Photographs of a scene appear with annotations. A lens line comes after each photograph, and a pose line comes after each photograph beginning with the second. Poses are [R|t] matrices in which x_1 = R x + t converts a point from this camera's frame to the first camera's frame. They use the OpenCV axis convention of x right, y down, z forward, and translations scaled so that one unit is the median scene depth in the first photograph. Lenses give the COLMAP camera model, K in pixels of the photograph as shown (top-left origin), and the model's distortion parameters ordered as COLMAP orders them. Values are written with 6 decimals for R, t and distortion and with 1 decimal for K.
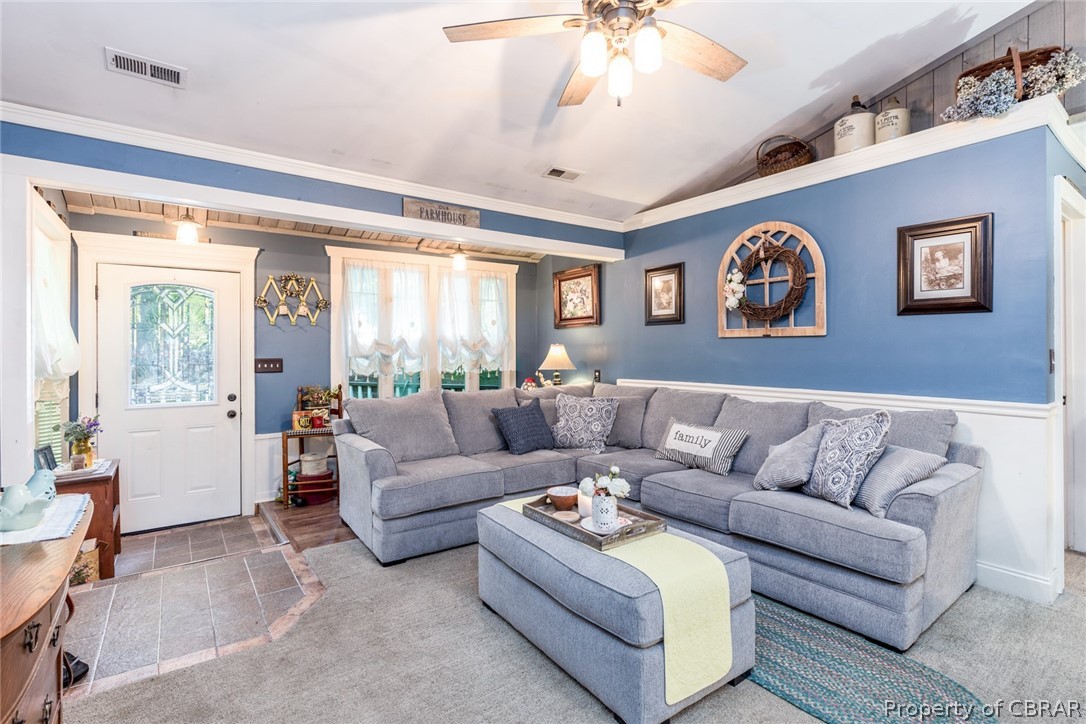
lens RADIAL K [[510.7, 0, 546.7], [0, 510.7, 358.4], [0, 0, 1]] dist [-0.009241, -0.000739]
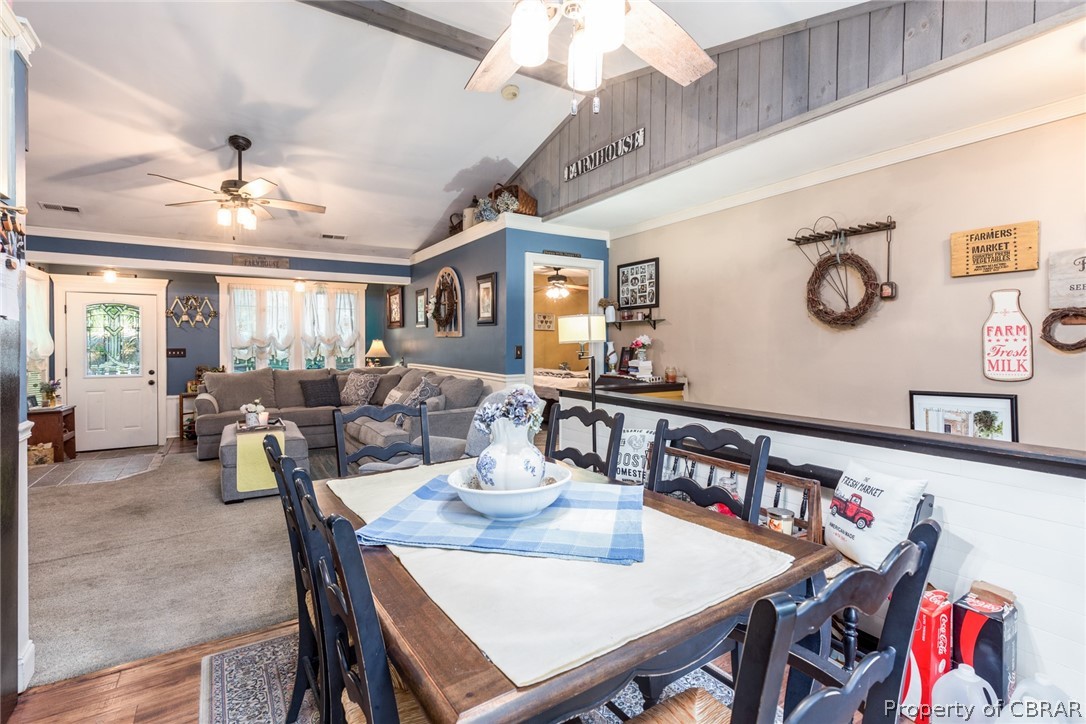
lens RADIAL K [[499.7, 0, 539.7], [0, 499.7, 356.5], [0, 0, 1]] dist [-0.006006, 0.000016]
pose [[0.997890, 0.007343, -0.064507, 0.701921], [-0.006524, 0.999895, 0.012904, -0.002138], [0.064595, -0.012456, 0.997834, -0.491544]]
